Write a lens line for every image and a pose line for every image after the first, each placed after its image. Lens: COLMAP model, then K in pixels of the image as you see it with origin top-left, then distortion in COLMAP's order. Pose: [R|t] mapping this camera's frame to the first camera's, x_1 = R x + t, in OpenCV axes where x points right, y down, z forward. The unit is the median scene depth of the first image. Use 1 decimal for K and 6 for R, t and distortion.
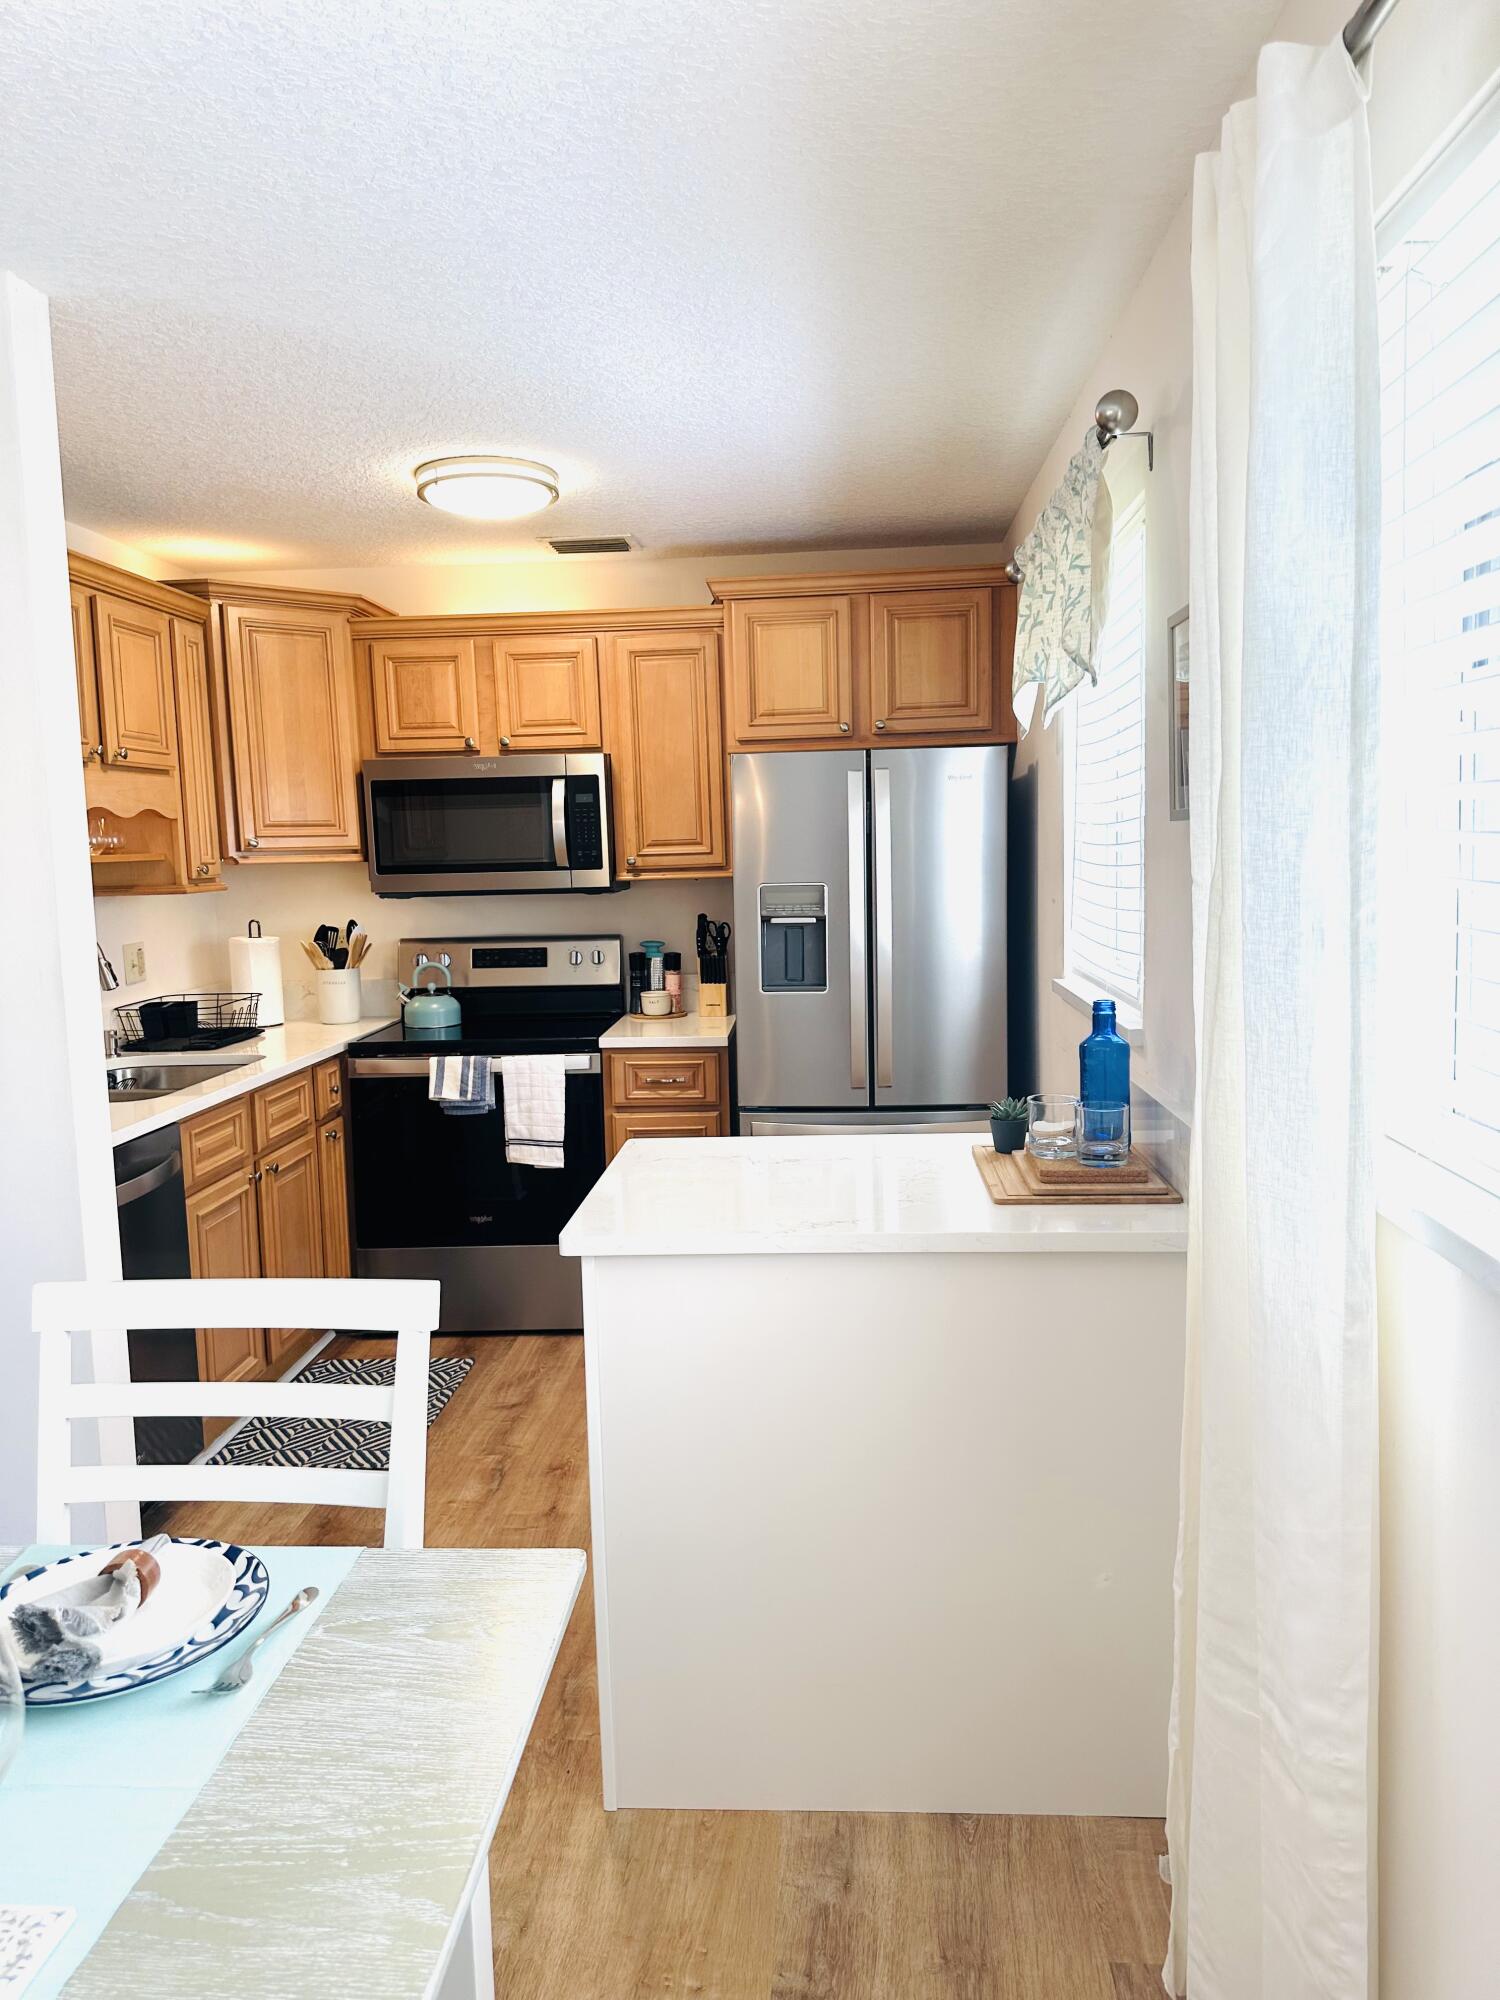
lens RADIAL K [[1393.7, 0, 747.9], [0, 1393.7, 997.5], [0, 0, 1]] dist [0.040589, -0.057932]
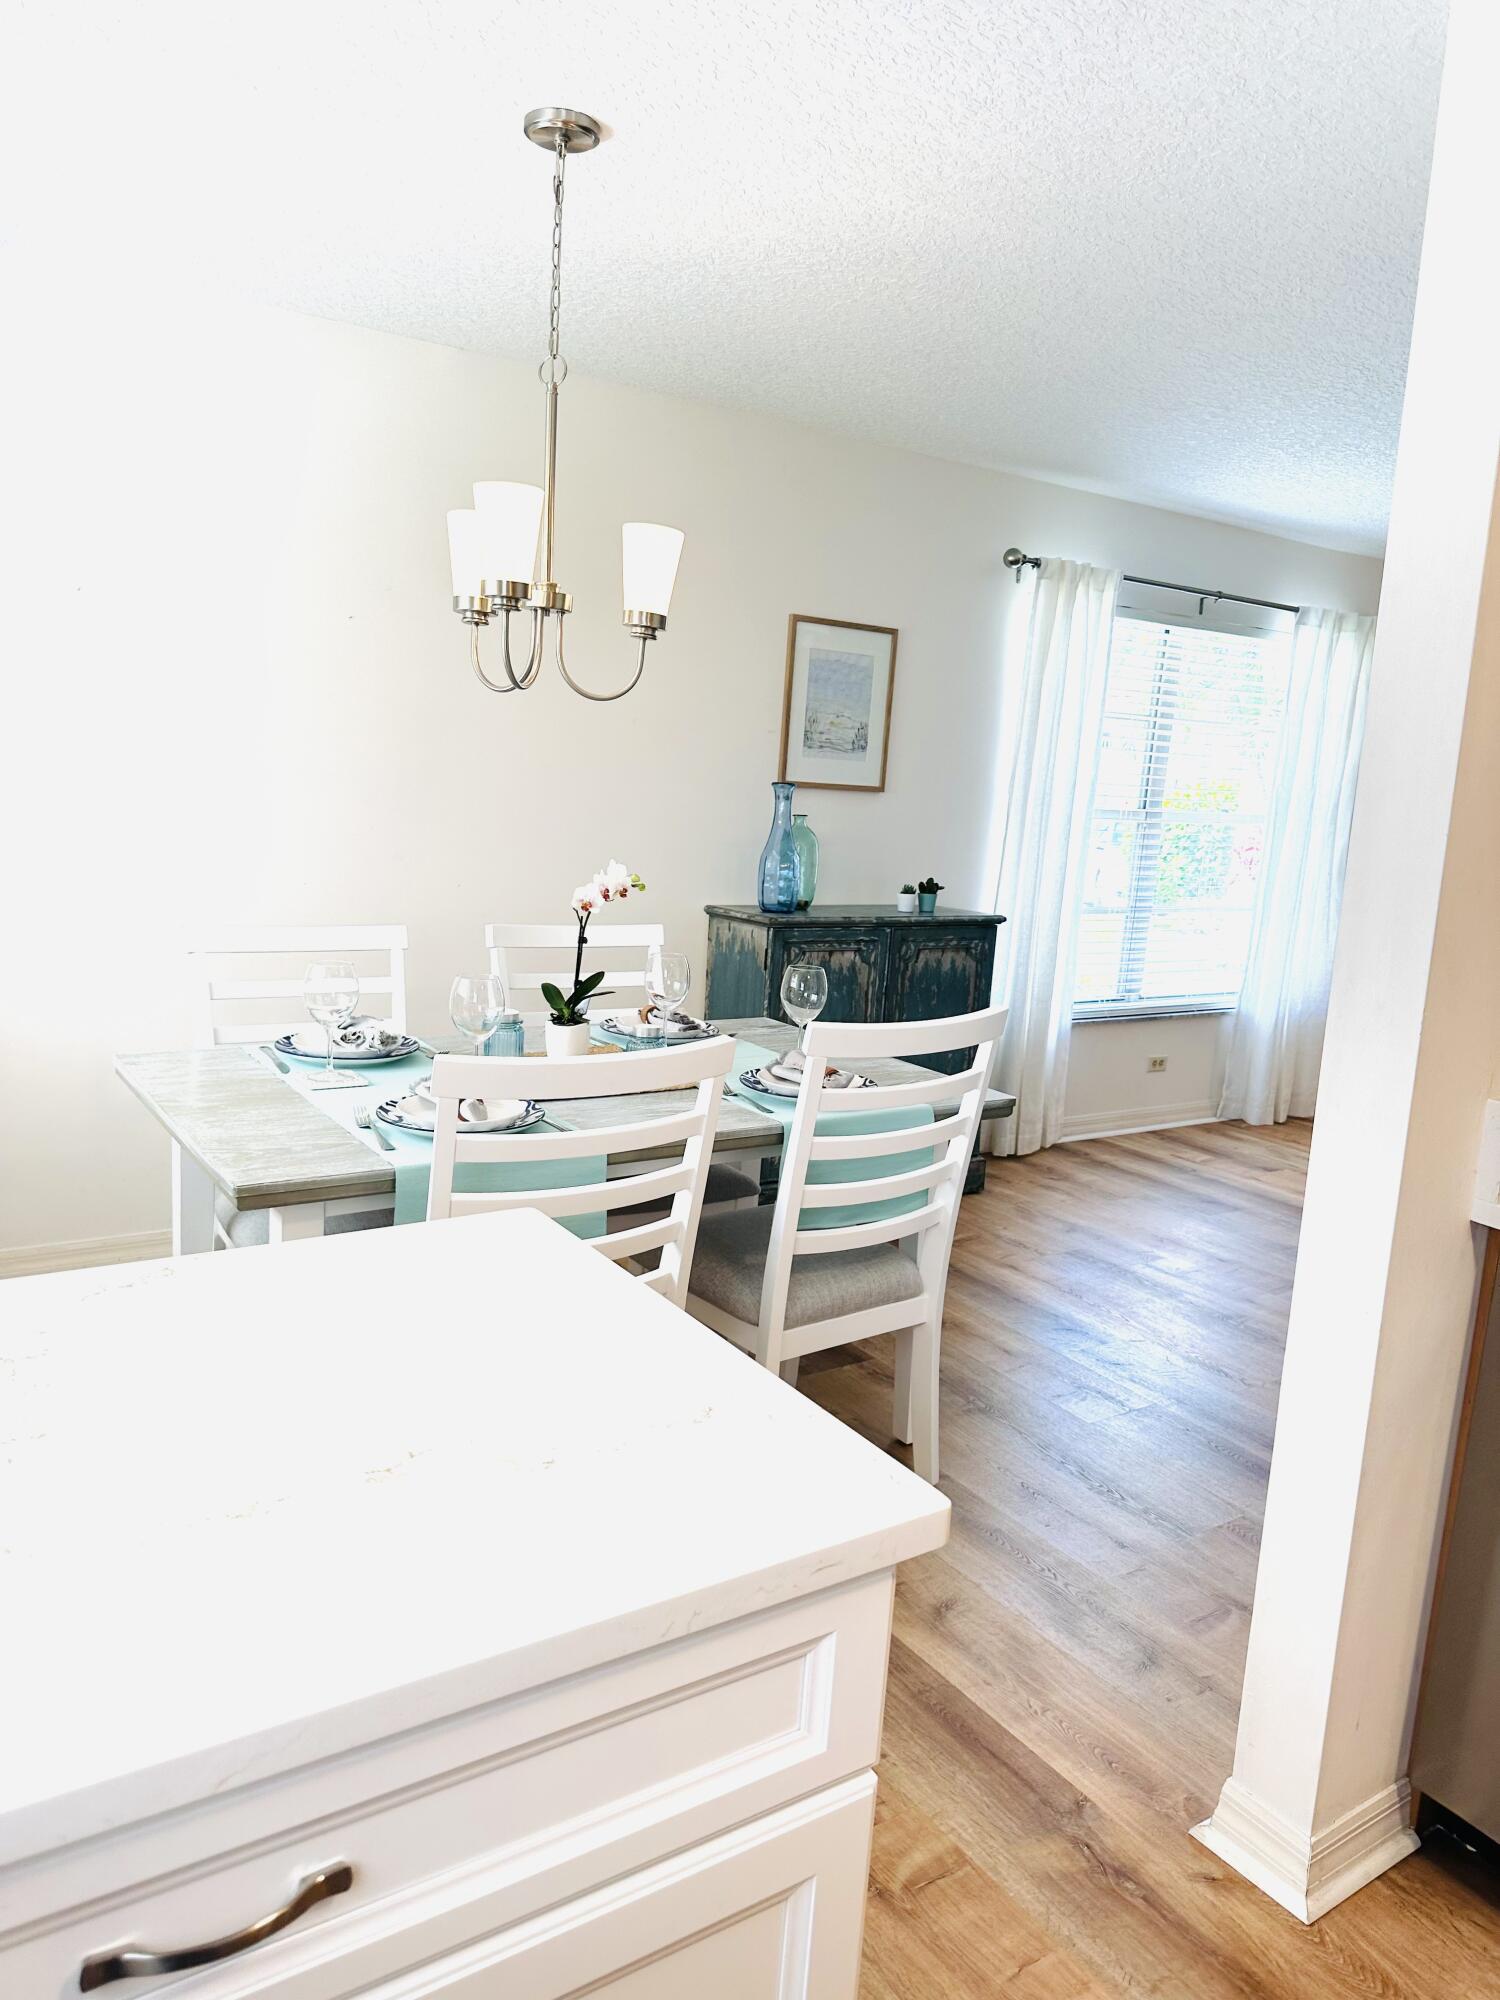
lens RADIAL K [[1393.7, 0, 746.3], [0, 1393.7, 1006.9], [0, 0, 1]] dist [0.040589, -0.057932]
pose [[-0.807579, 0.080144, -0.584288, 0.097800], [-0.098748, 0.958362, 0.267940, -0.073398], [0.581433, 0.274080, -0.766039, 0.854199]]
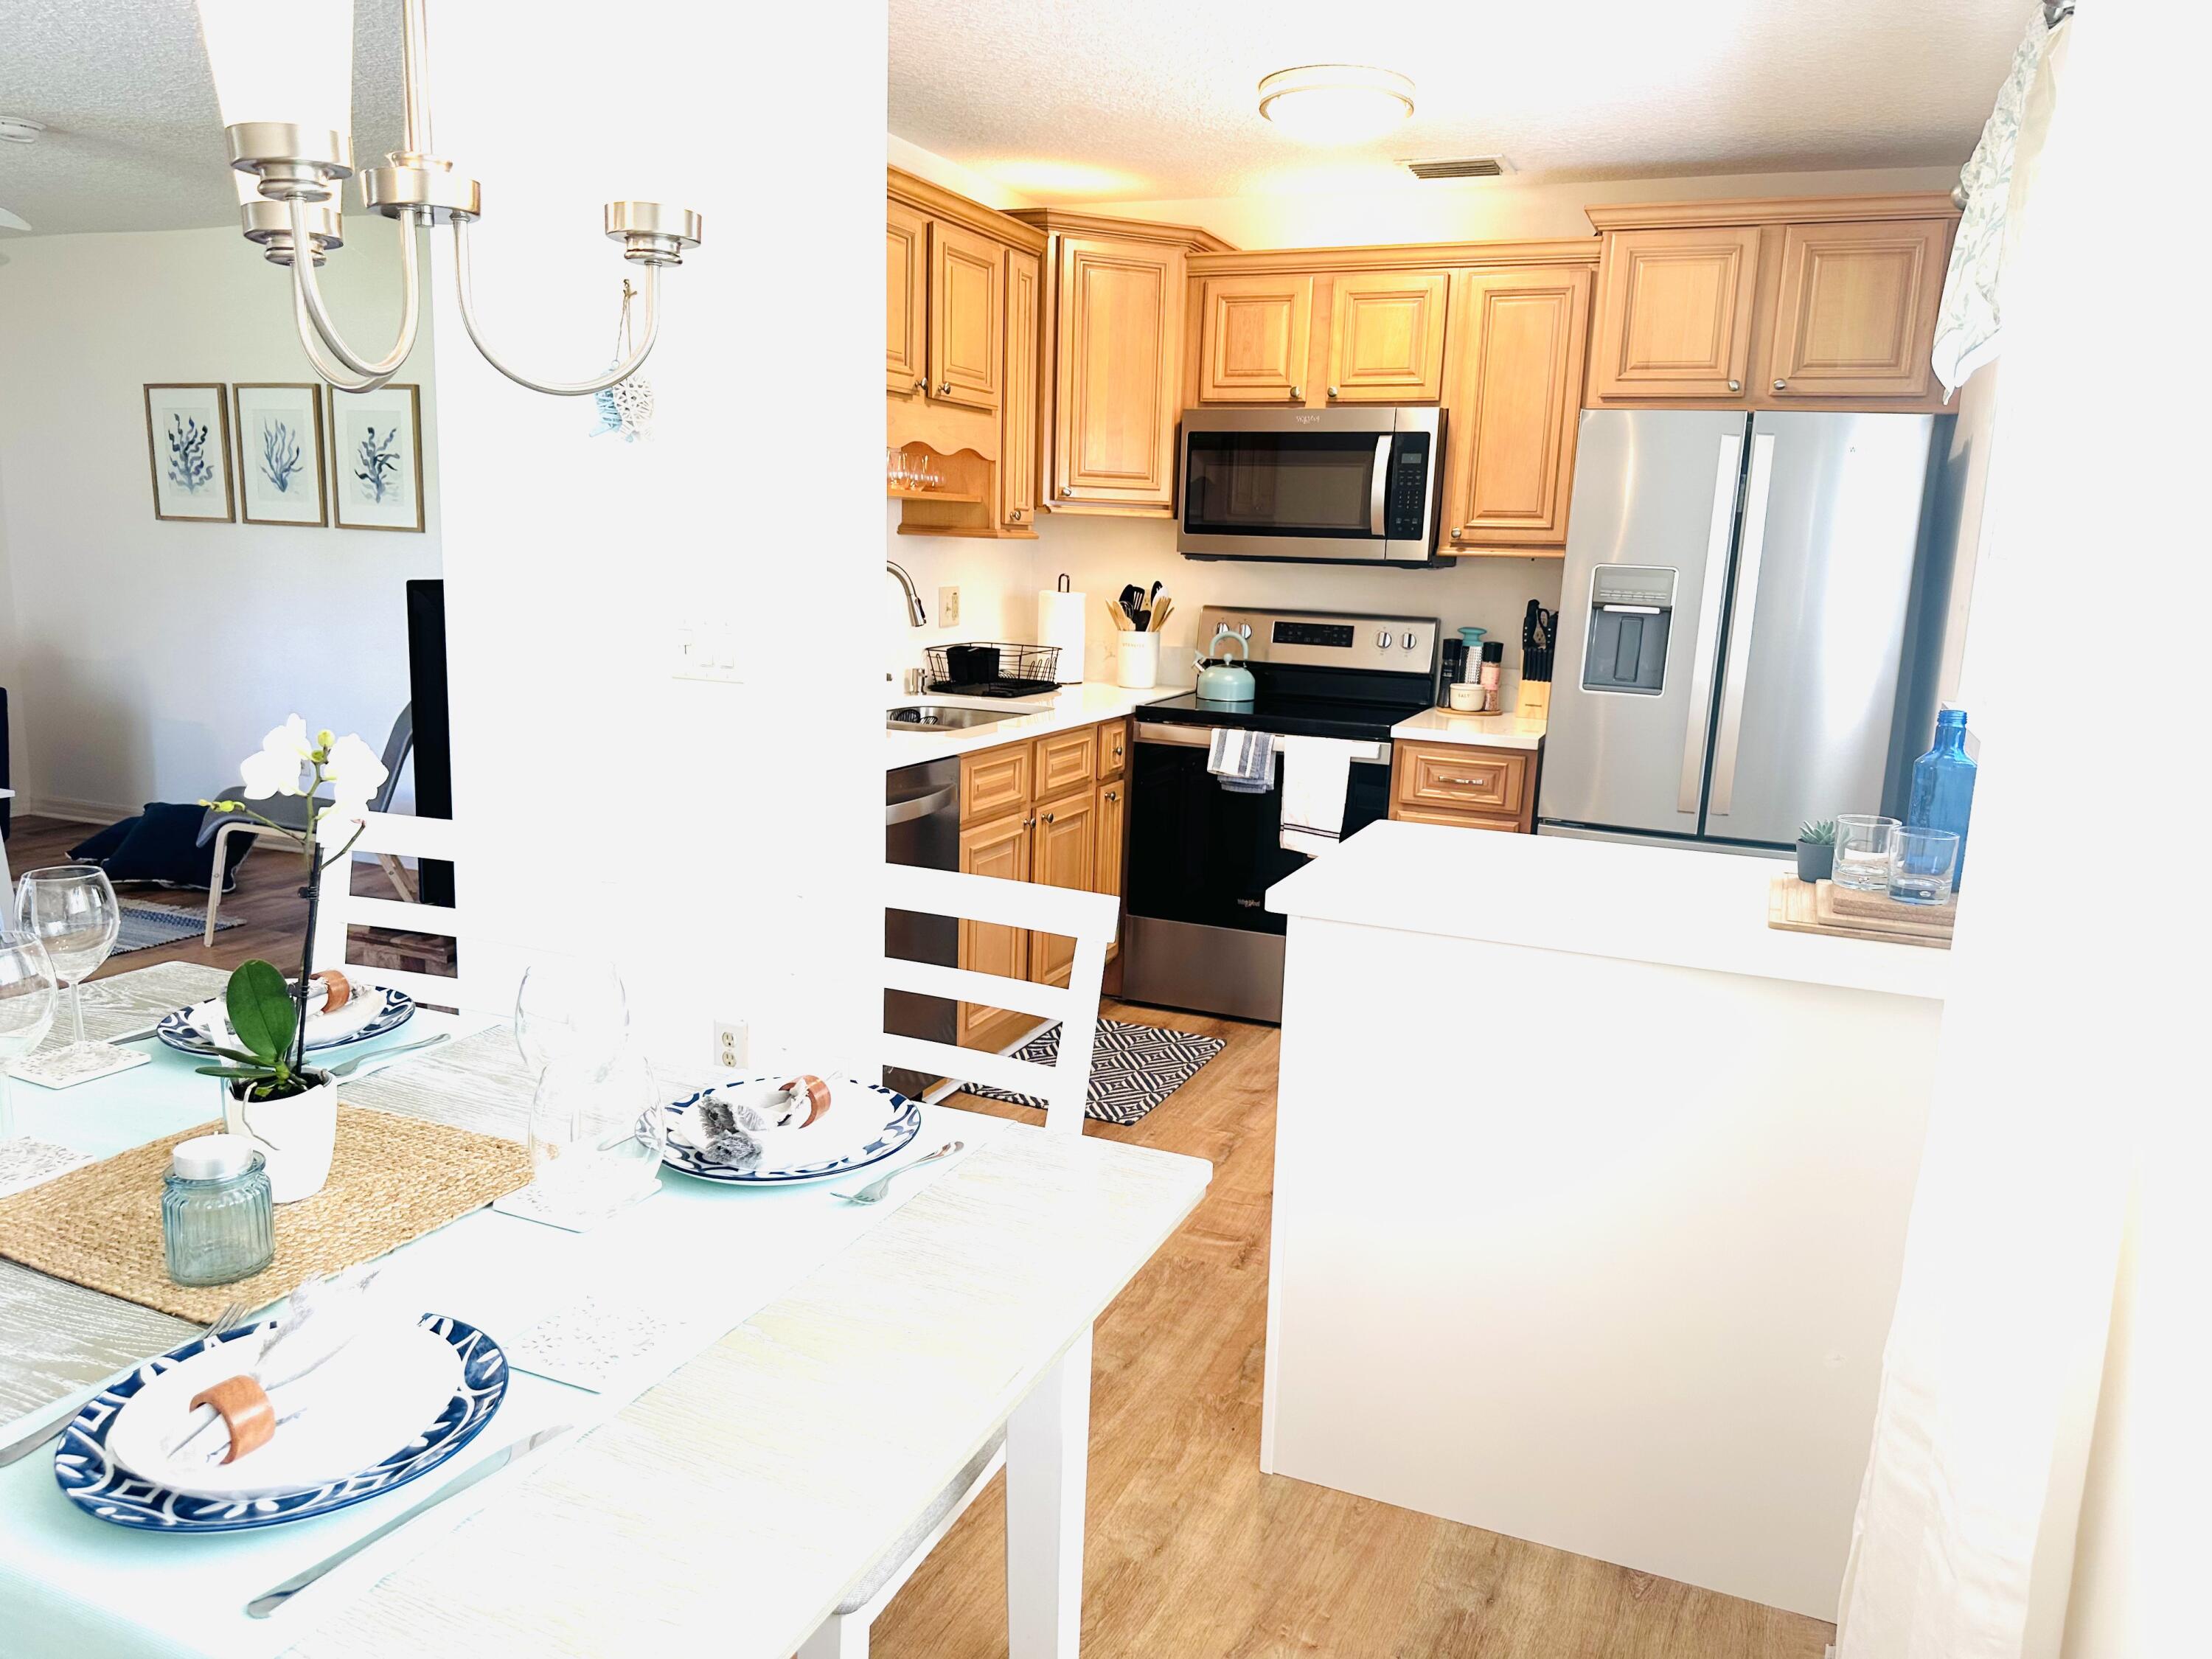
lens RADIAL K [[1541.5, 0, 1119.9], [0, 1541.5, 839.2], [0, 0, 1]] dist [0.040589, -0.057932]
pose [[0.942100, 0.124537, -0.311349, 0.048738], [-0.097913, 0.990179, 0.099791, 0.020289], [0.320719, -0.063528, 0.945042, -0.021168]]
